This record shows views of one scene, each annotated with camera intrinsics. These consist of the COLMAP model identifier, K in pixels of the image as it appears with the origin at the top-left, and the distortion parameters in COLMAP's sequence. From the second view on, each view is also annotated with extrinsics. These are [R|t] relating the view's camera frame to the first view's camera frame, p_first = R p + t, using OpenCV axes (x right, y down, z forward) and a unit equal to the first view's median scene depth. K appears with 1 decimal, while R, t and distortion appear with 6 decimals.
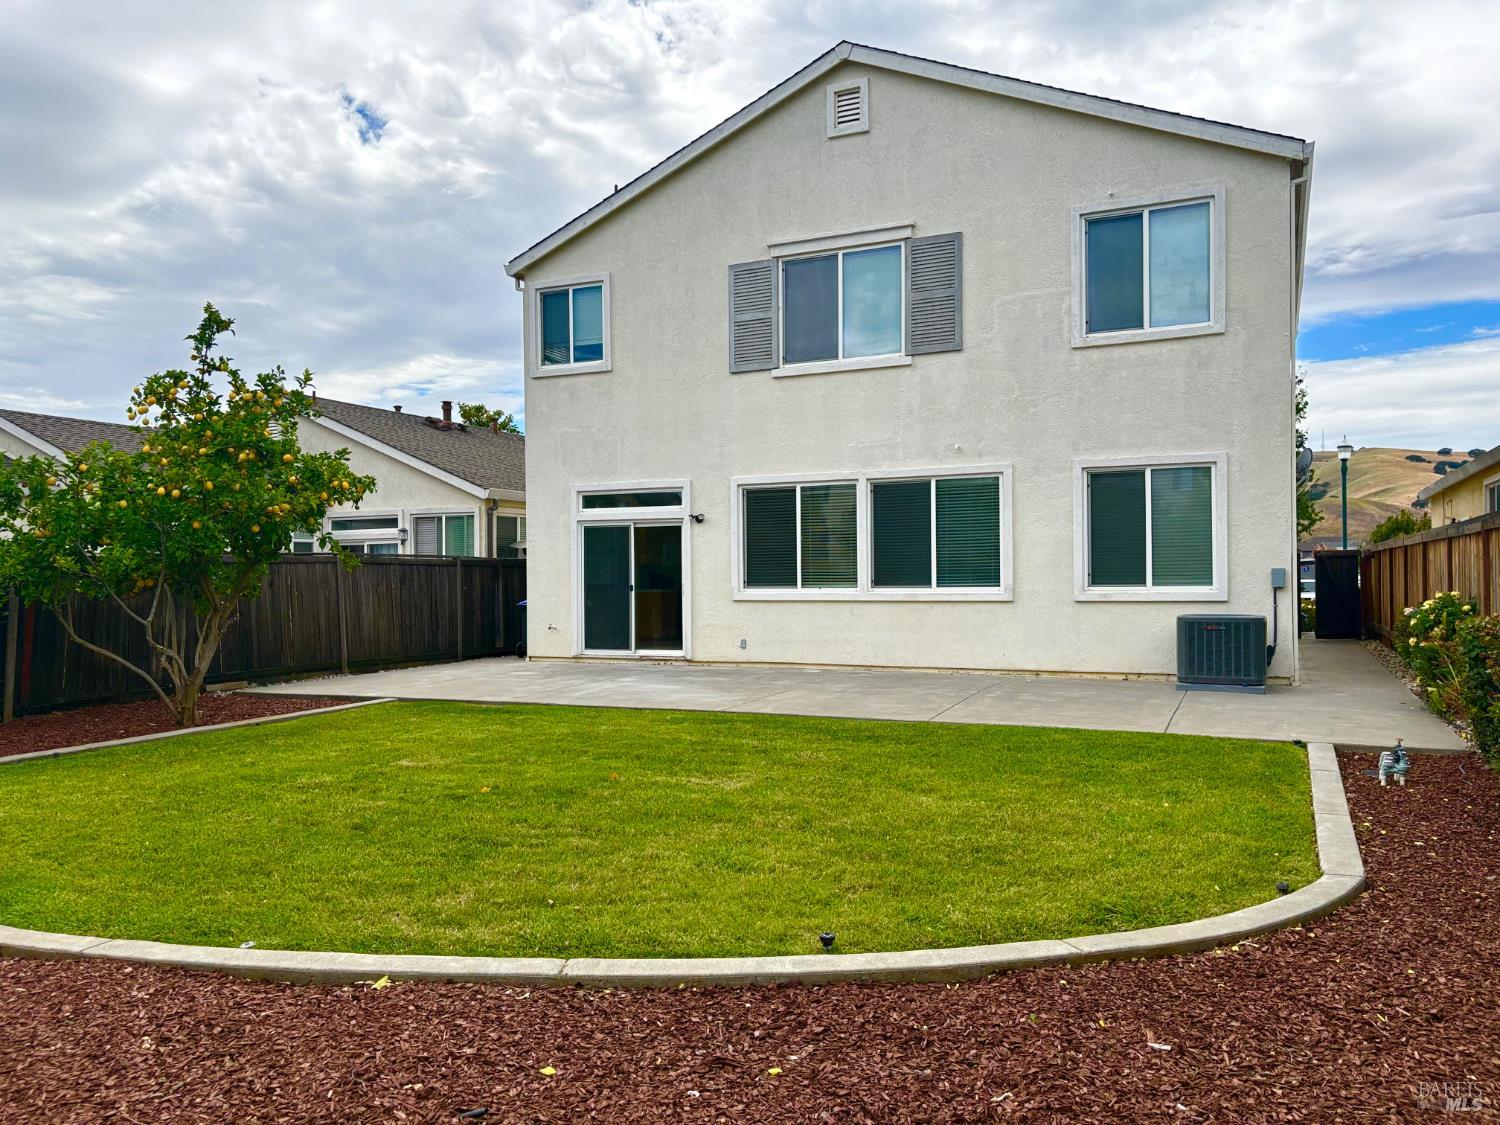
lens RADIAL K [[1136.9, 0, 750.0], [0, 1136.9, 562.5], [0, 0, 1]] dist [0.101645, -0.120690]
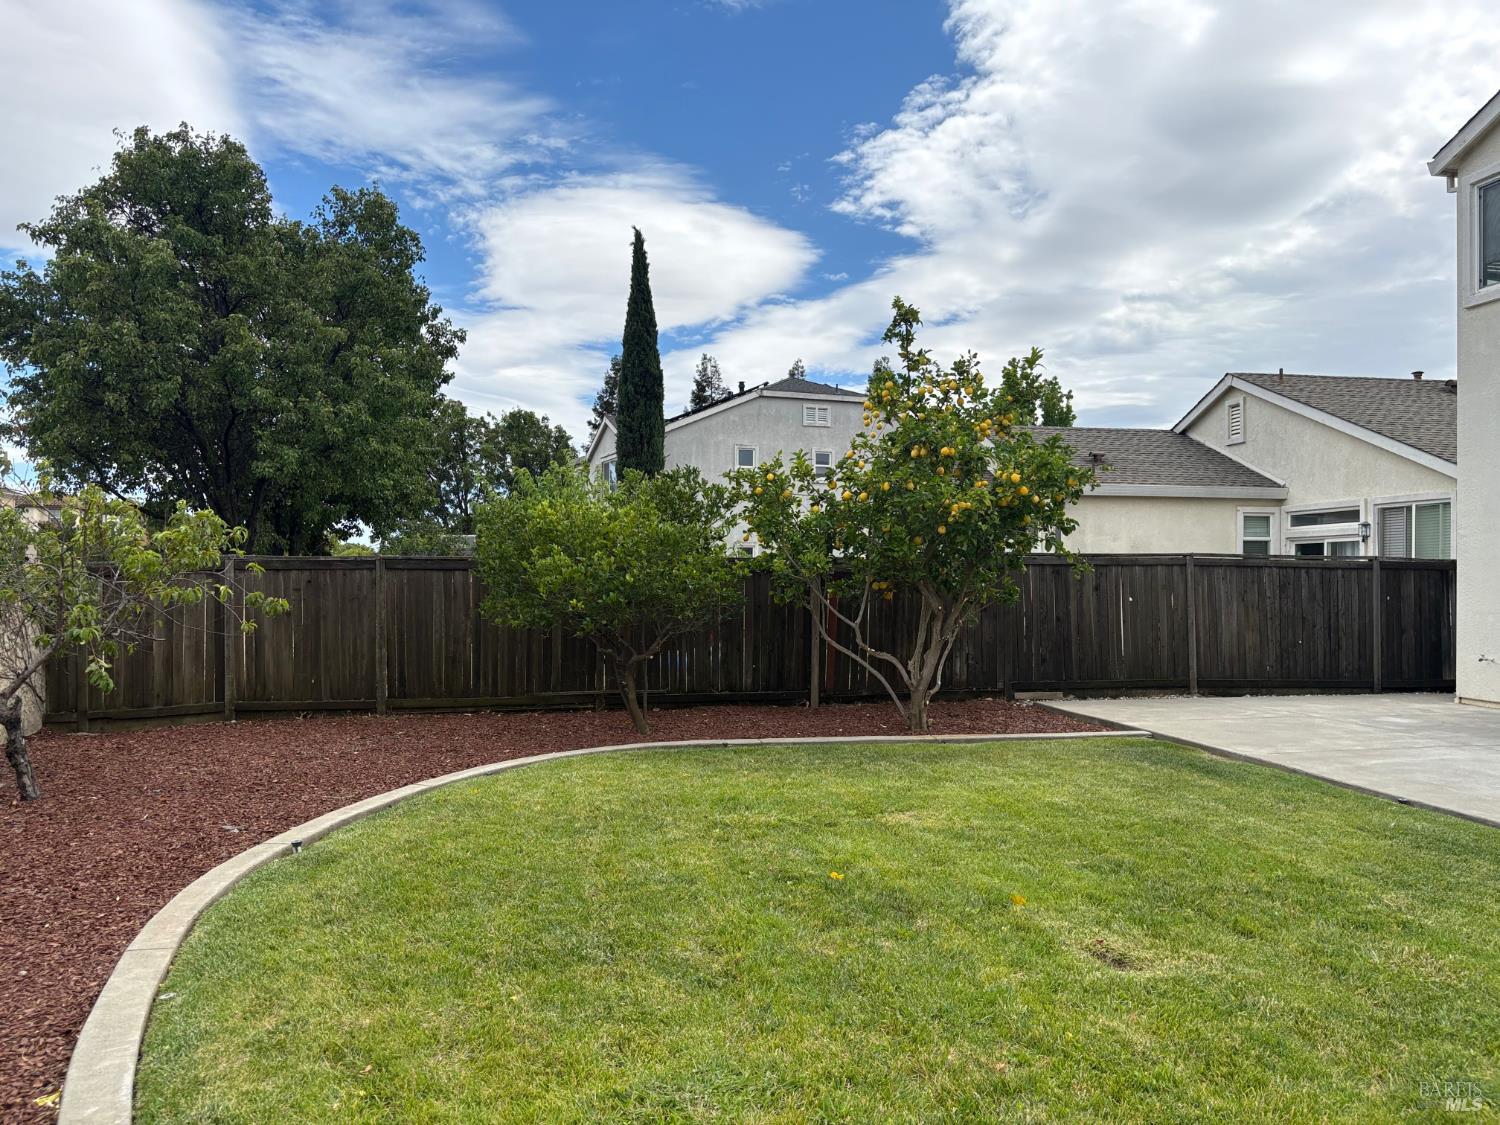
lens RADIAL K [[1136.9, 0, 750.0], [0, 1136.9, 562.5], [0, 0, 1]] dist [0.101645, -0.120690]
pose [[0.579726, 0.000869, -0.814811, 0.140652], [-0.000269, 1.000000, 0.000876, -0.002308], [0.814811, -0.000289, 0.579726, 0.208966]]
